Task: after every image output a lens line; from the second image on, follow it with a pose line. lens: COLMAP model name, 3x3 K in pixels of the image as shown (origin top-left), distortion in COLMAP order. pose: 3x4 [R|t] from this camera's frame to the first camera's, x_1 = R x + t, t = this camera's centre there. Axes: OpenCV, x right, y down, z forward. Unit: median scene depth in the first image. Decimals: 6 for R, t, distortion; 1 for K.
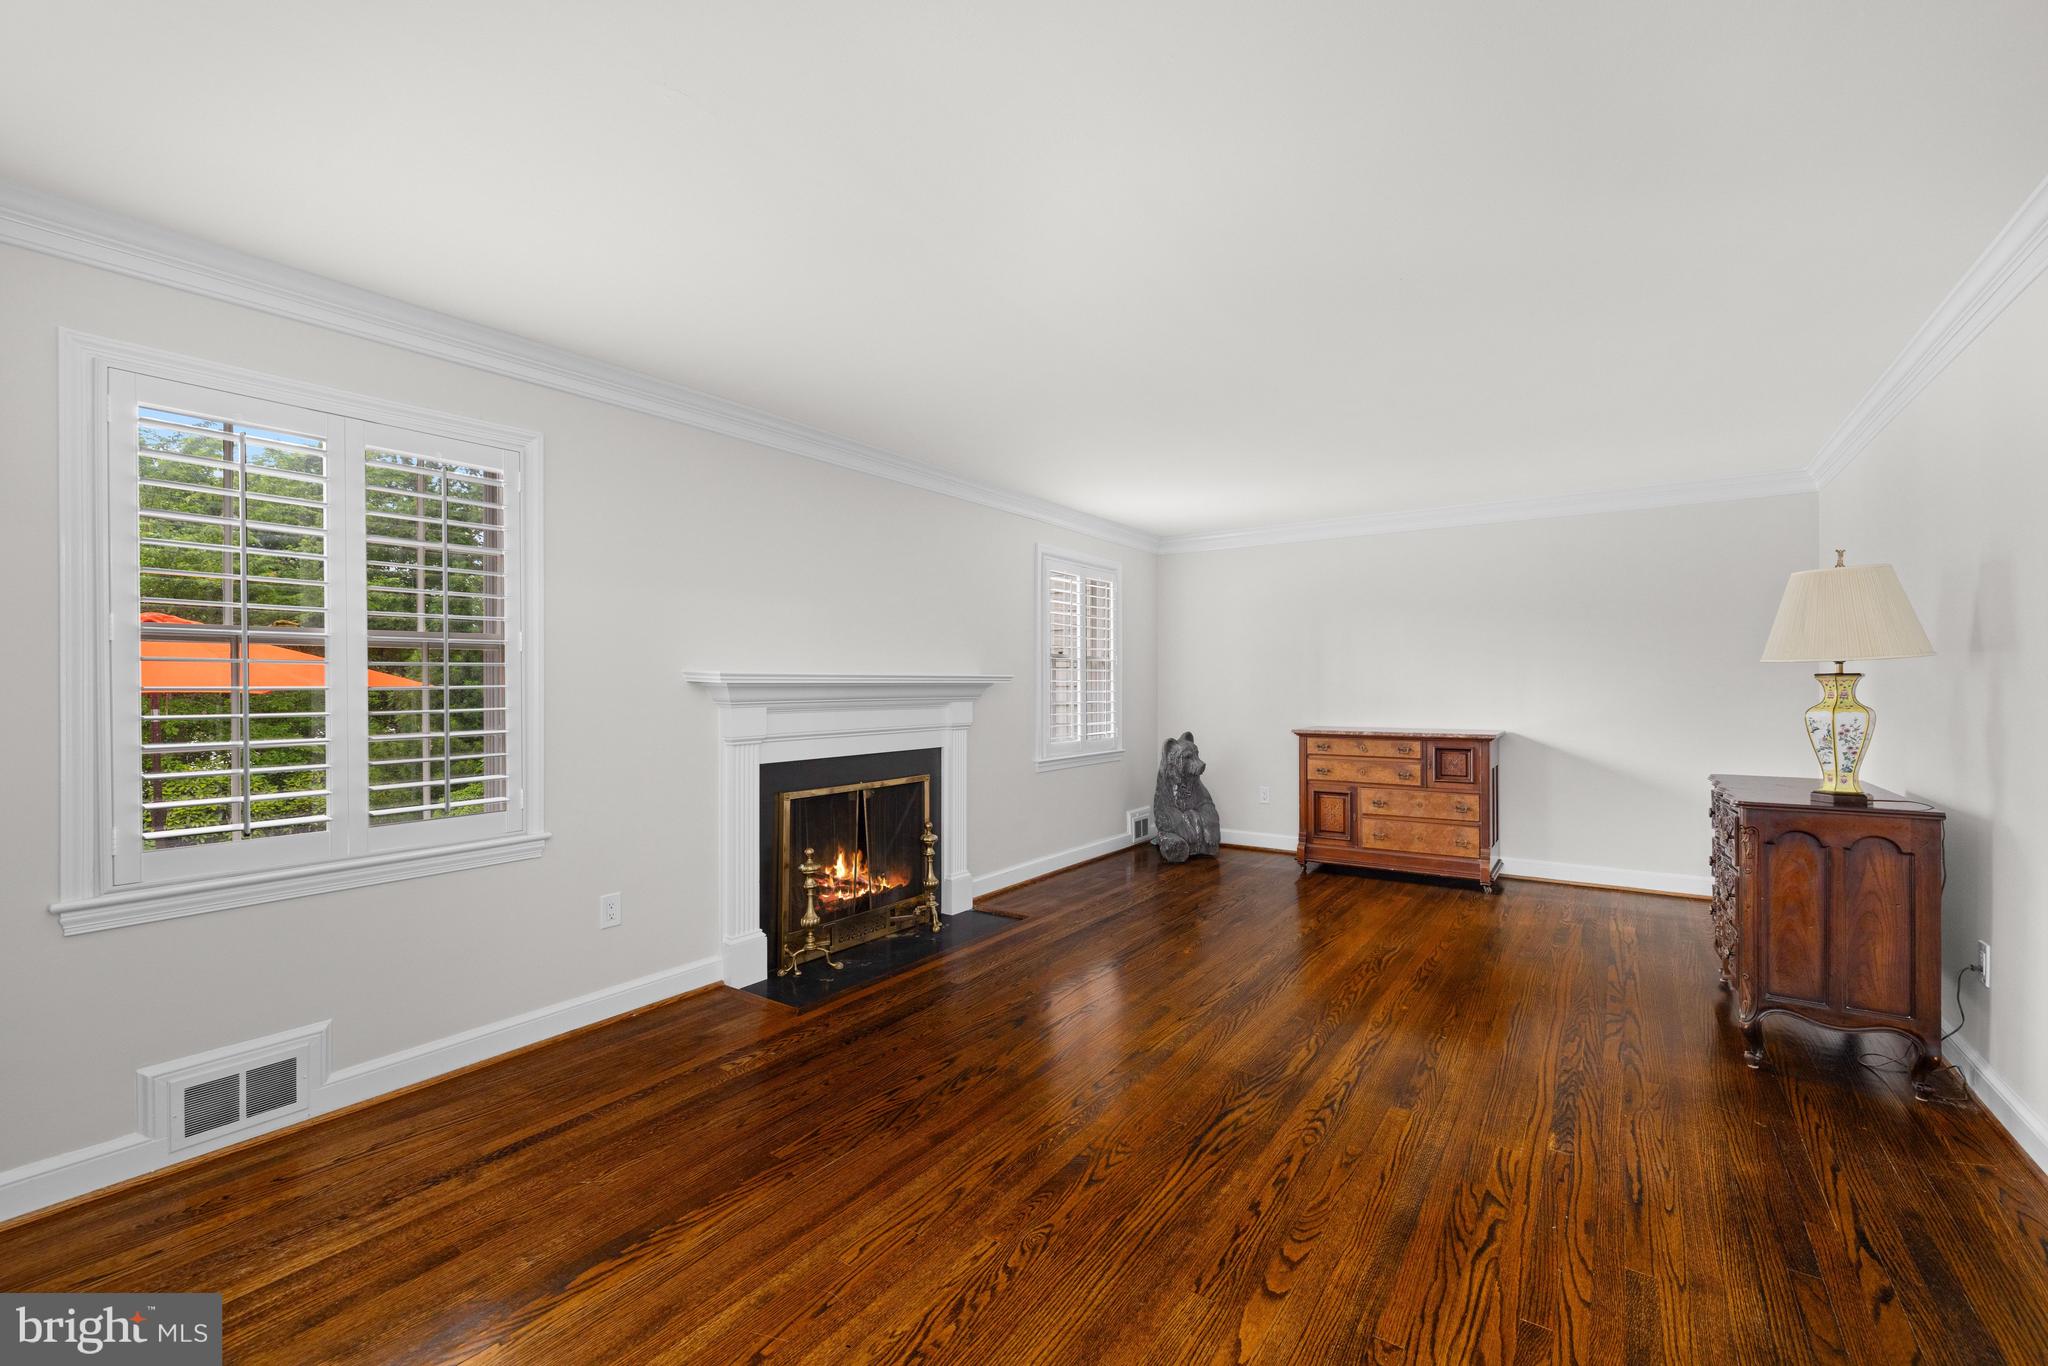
lens RADIAL K [[873.3, 0, 1024.6], [0, 873.3, 688.8], [0, 0, 1]] dist [-0.000250, -0.000028]
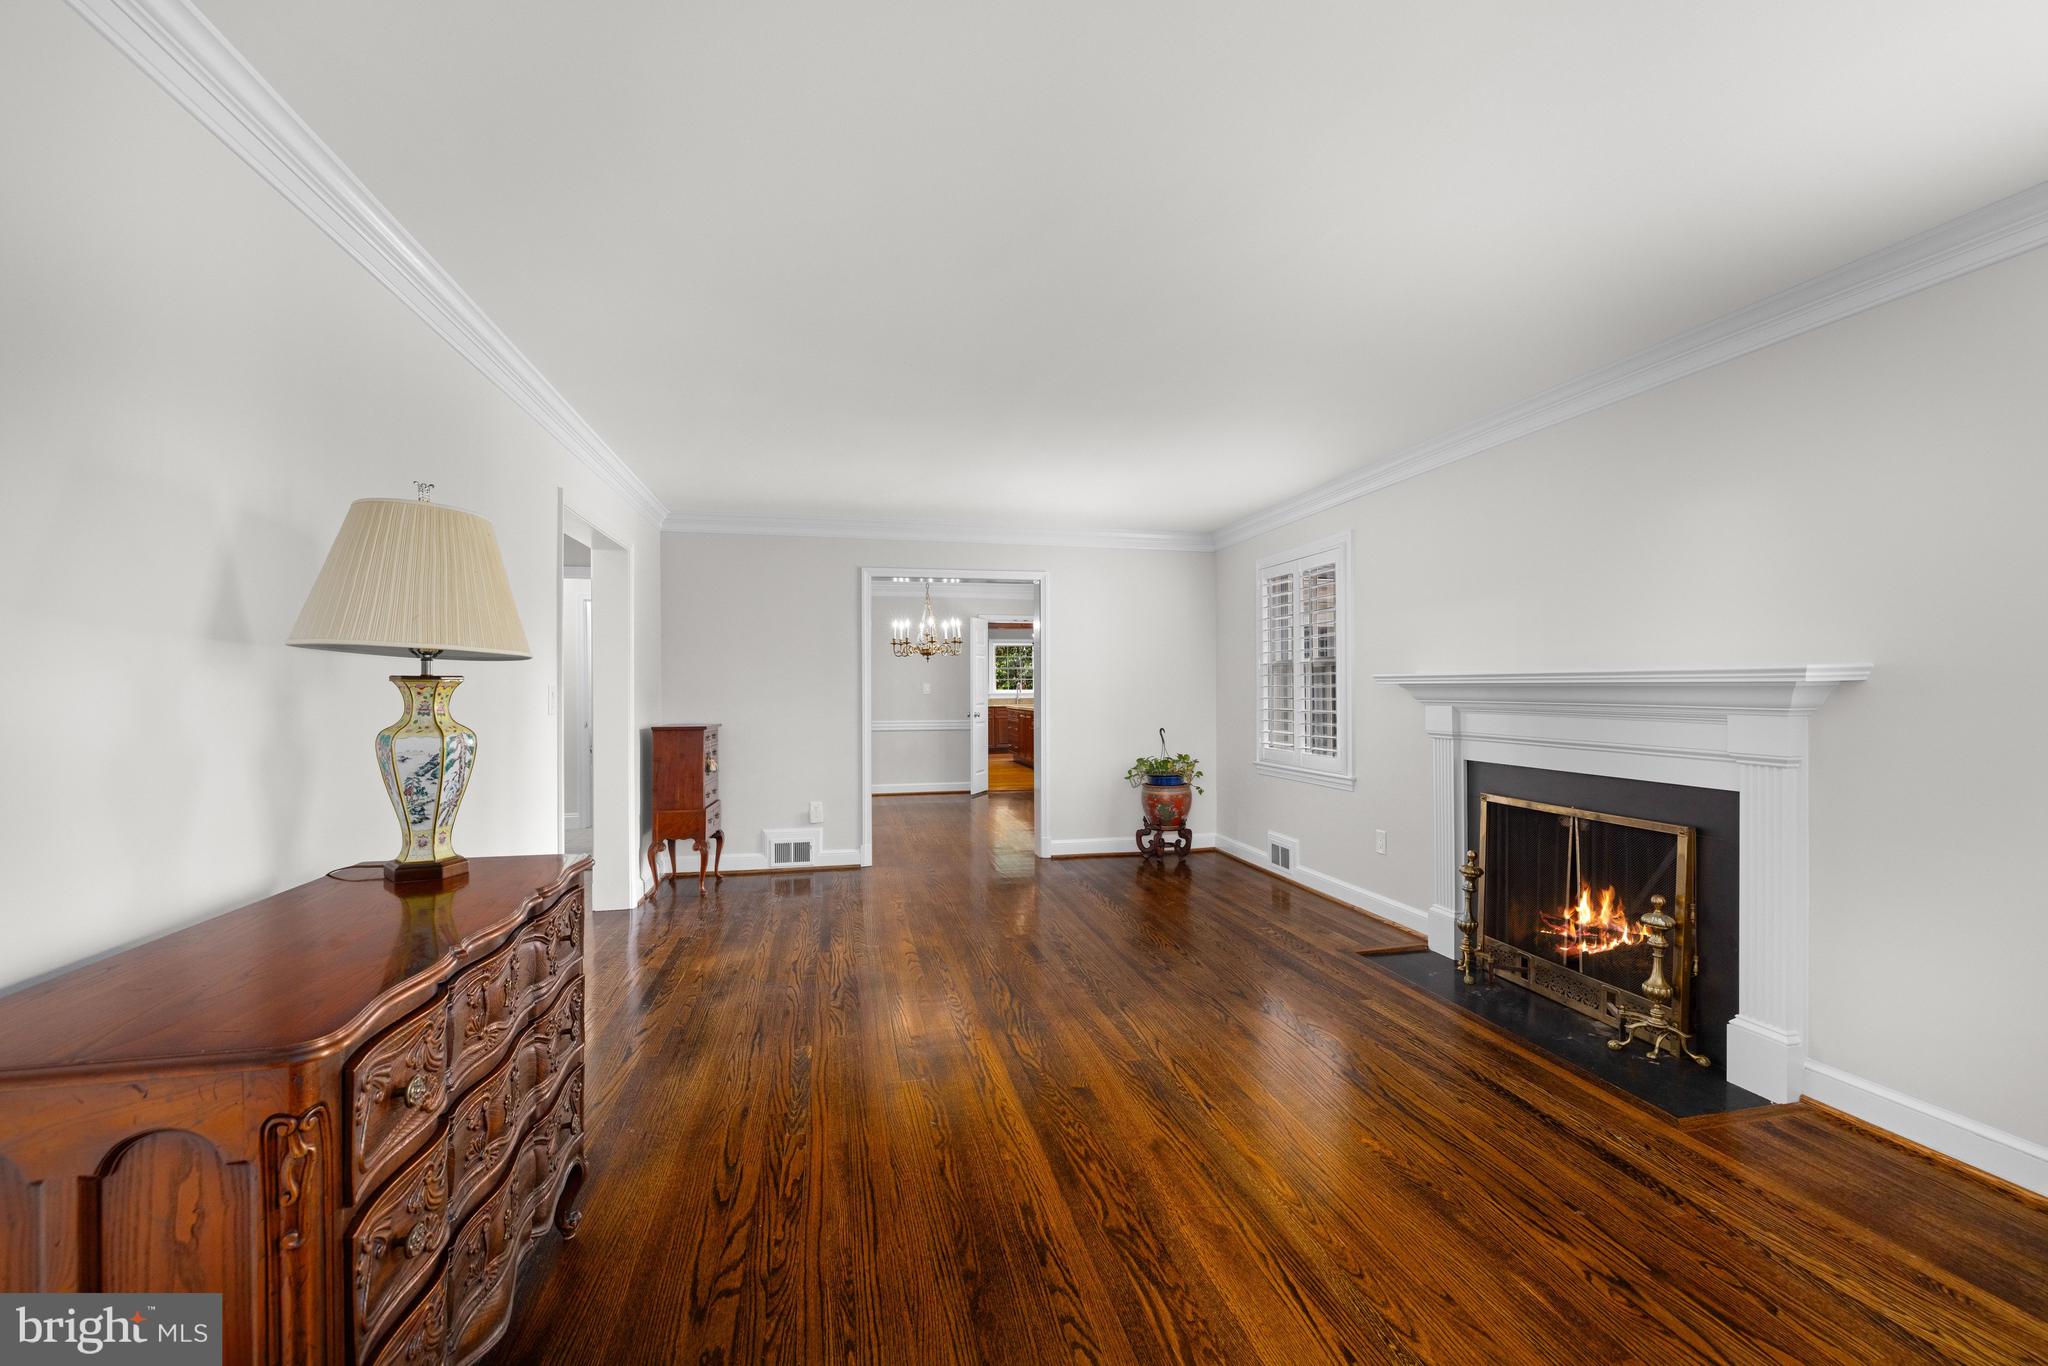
lens RADIAL K [[873.3, 0, 1024.6], [0, 873.3, 688.8], [0, 0, 1]] dist [-0.000250, -0.000028]
pose [[-0.686332, 0.006911, -0.727255, 0.839165], [0.001927, 0.999969, 0.007684, -0.009446], [0.727286, 0.003873, -0.686324, 1.344236]]
